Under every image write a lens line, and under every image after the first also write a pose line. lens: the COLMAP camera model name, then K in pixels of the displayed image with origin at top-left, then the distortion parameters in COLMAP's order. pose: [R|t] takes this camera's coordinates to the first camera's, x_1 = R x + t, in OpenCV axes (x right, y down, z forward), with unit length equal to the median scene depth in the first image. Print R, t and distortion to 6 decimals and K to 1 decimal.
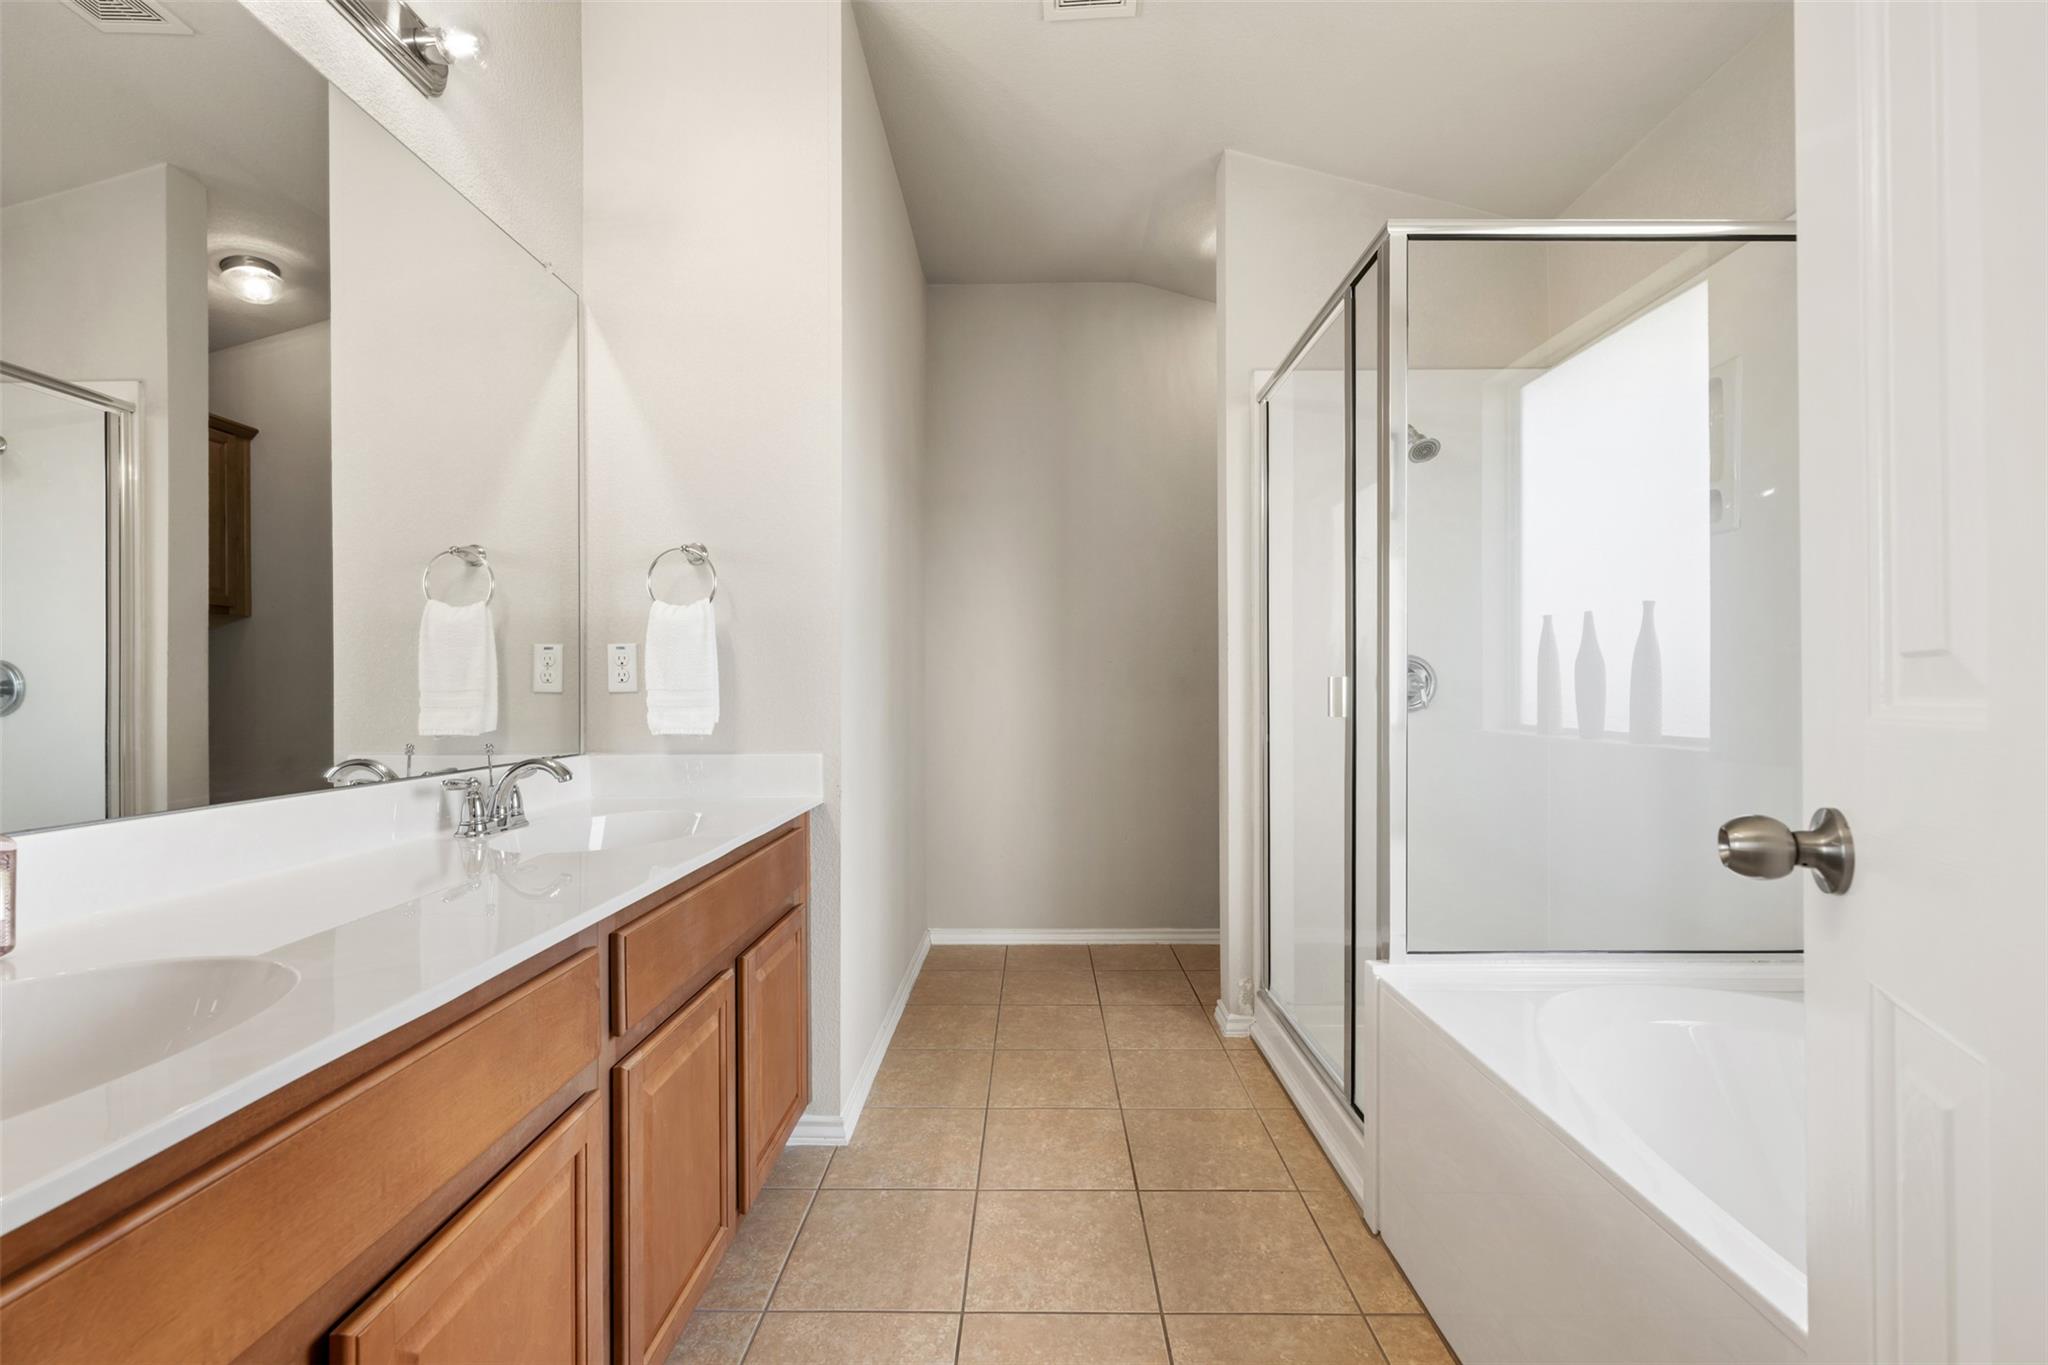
lens RADIAL K [[812.0, 0, 1021.0], [0, 812.0, 685.0], [0, 0, 1]] dist [-0.000705, 0.000297]
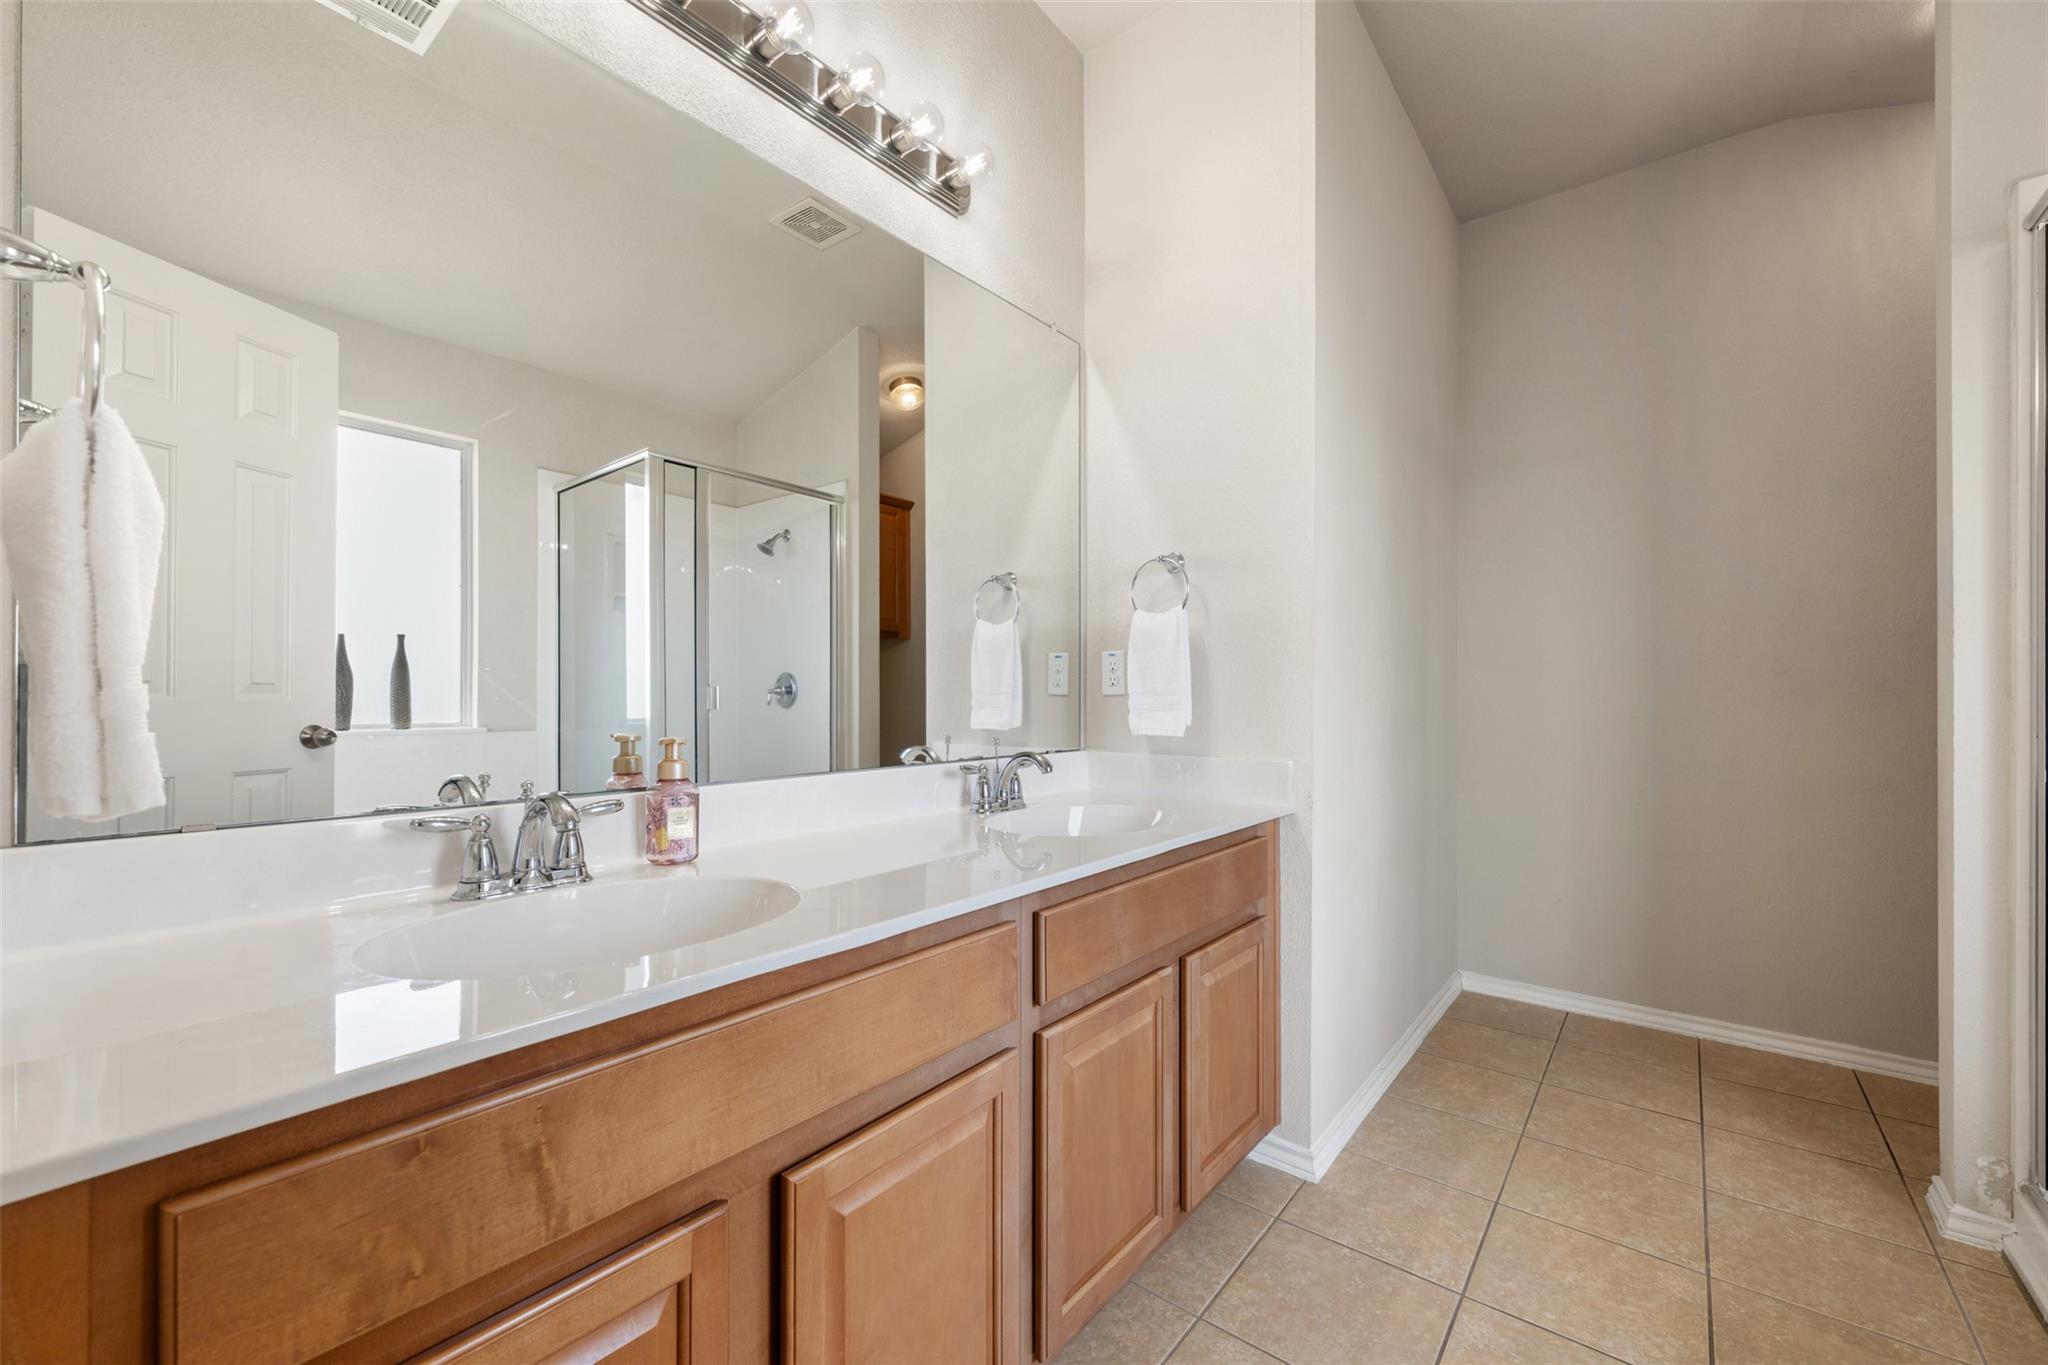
lens RADIAL K [[812.0, 0, 1025.9], [0, 812.0, 689.3], [0, 0, 1]] dist [-0.000705, 0.000297]
pose [[0.789292, 0.001566, -0.614016, 0.093649], [-0.000638, 0.999998, 0.001730, -0.000897], [0.614018, -0.000974, 0.789291, 0.061562]]
